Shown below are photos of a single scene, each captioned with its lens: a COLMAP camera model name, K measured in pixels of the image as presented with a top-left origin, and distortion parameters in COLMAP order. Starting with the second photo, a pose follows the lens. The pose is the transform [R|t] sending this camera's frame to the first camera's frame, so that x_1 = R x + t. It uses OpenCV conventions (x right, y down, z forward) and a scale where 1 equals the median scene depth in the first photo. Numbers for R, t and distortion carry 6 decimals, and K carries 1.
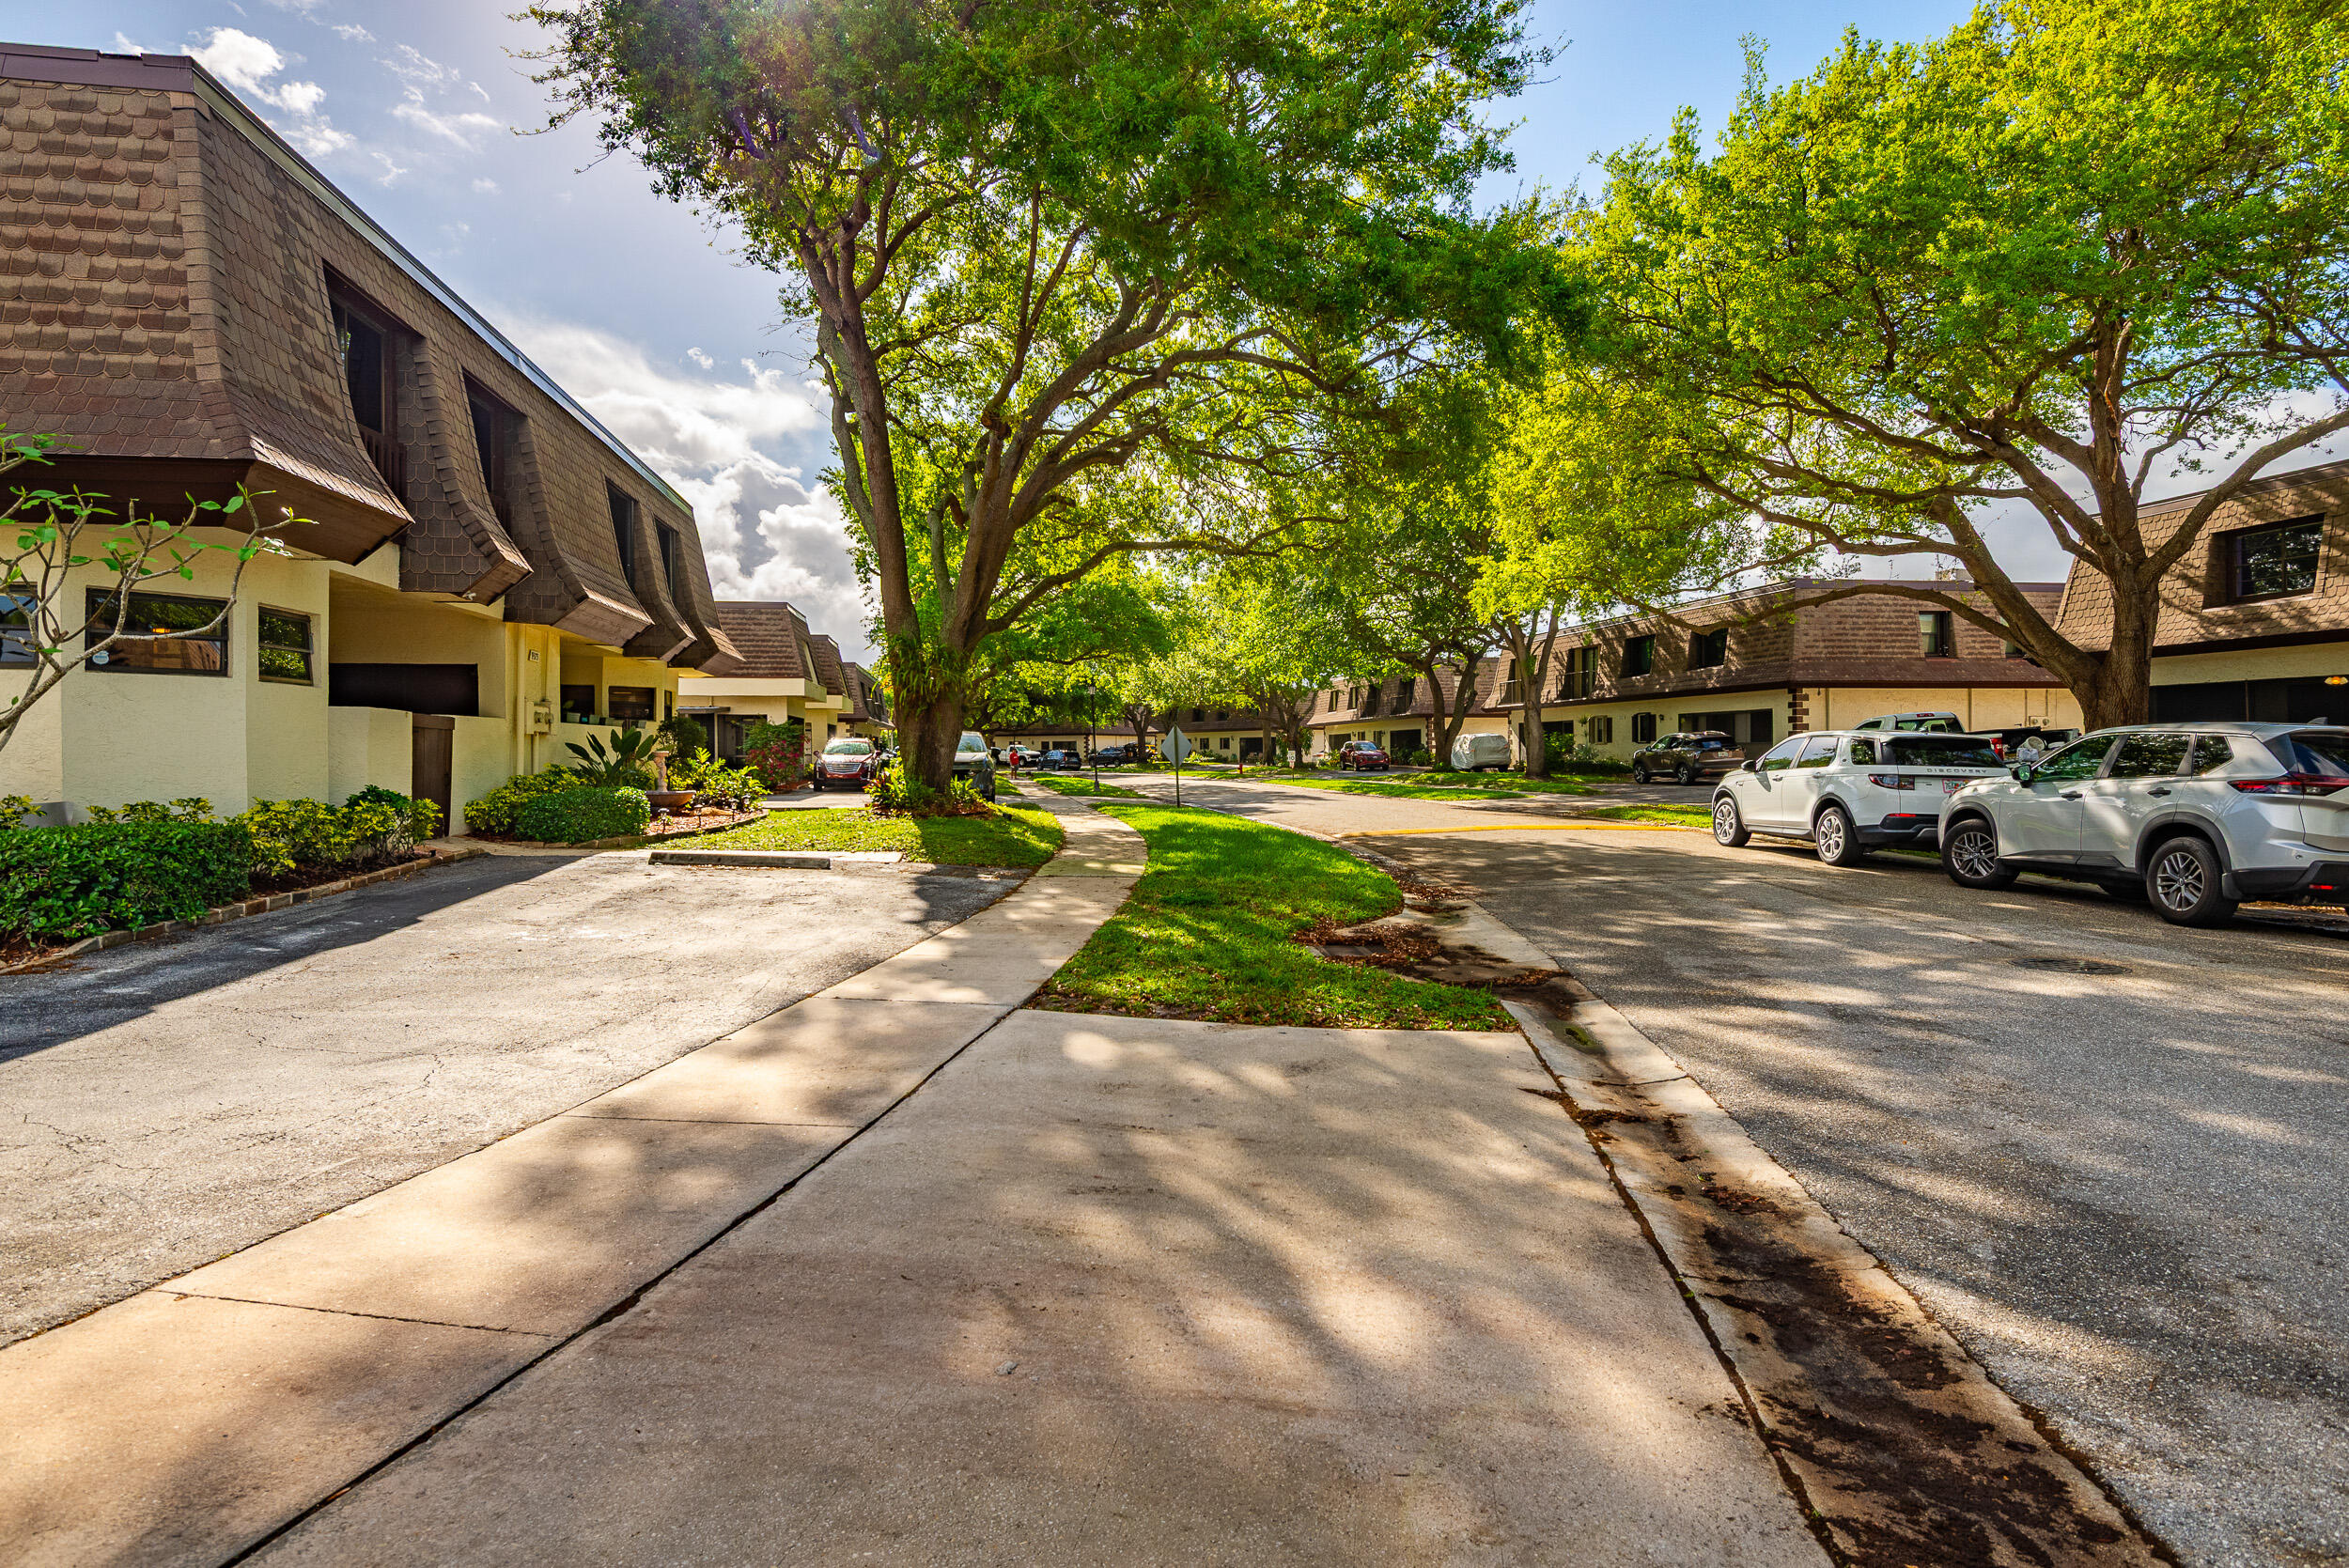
lens RADIAL K [[1179.9, 0, 1143.6], [0, 1179.9, 761.1], [0, 0, 1]] dist [-0.000323, -0.001416]
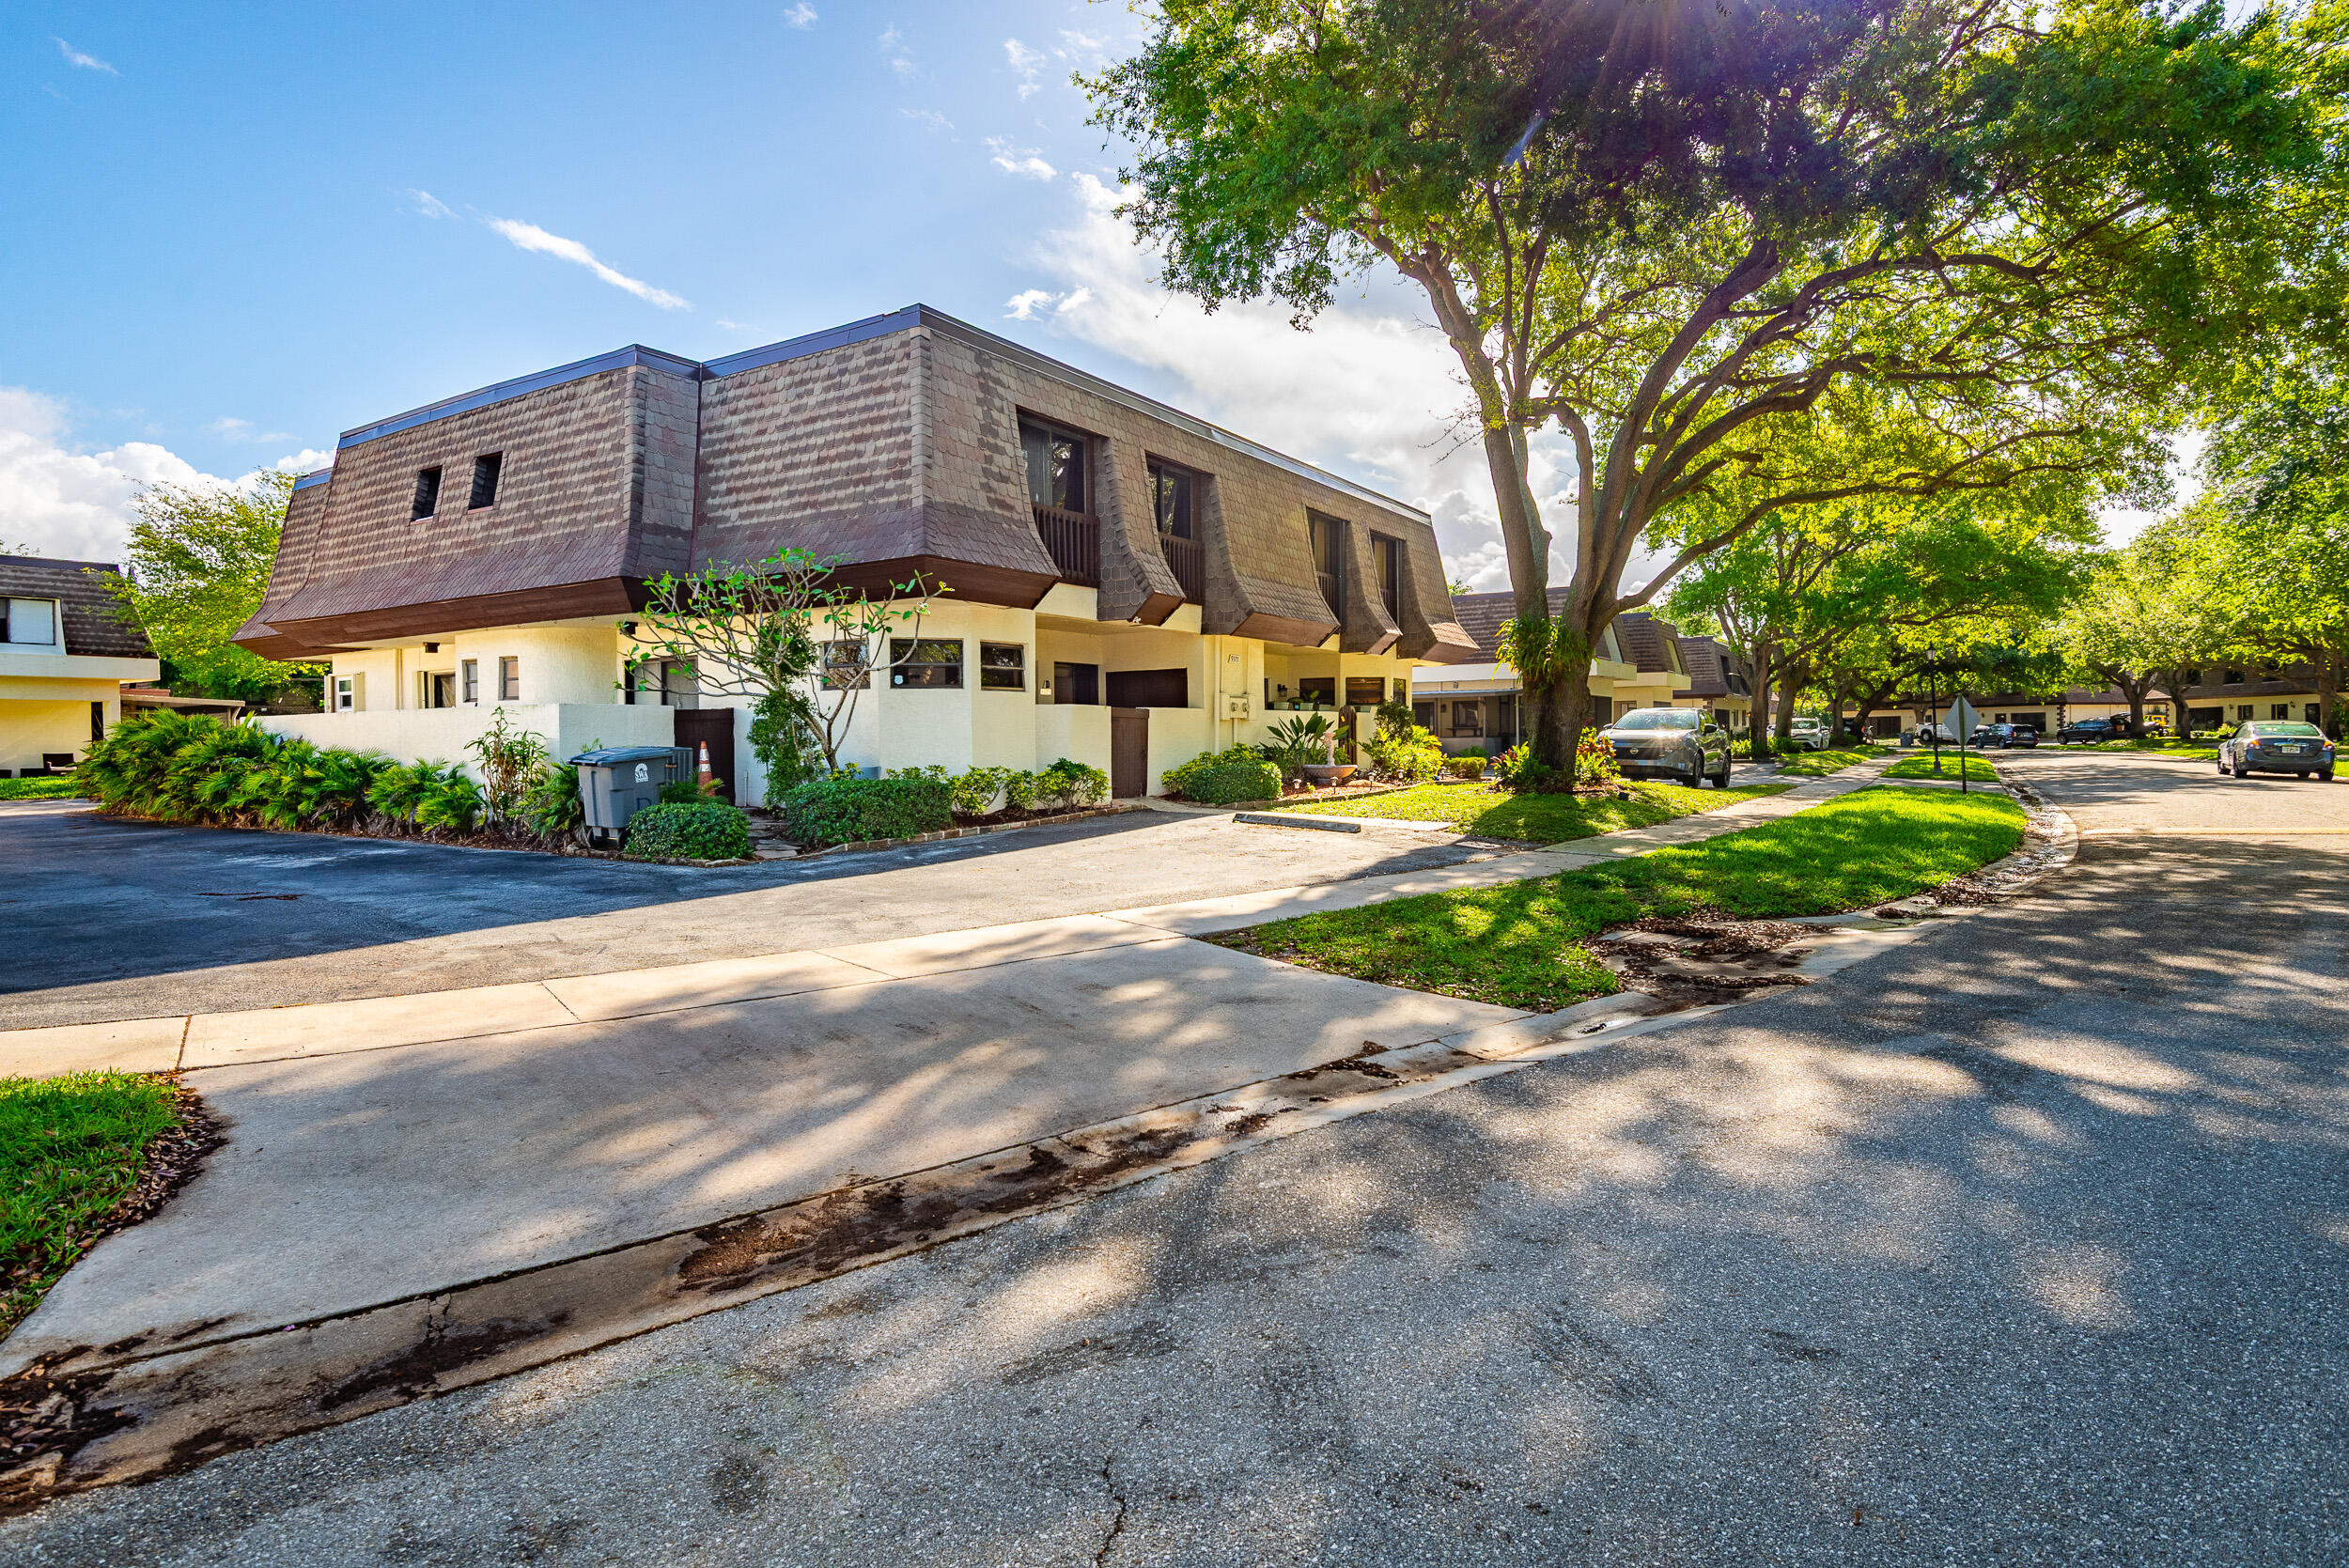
lens RADIAL K [[1134.8, 0, 1178.3], [0, 1134.8, 770.5], [0, 0, 1]] dist [0.019616, -0.000142]
pose [[0.752664, 0.013728, -0.658262, 0.259189], [0.004559, 0.999650, 0.026059, -0.000288], [0.658389, -0.022615, 0.752338, 0.028096]]
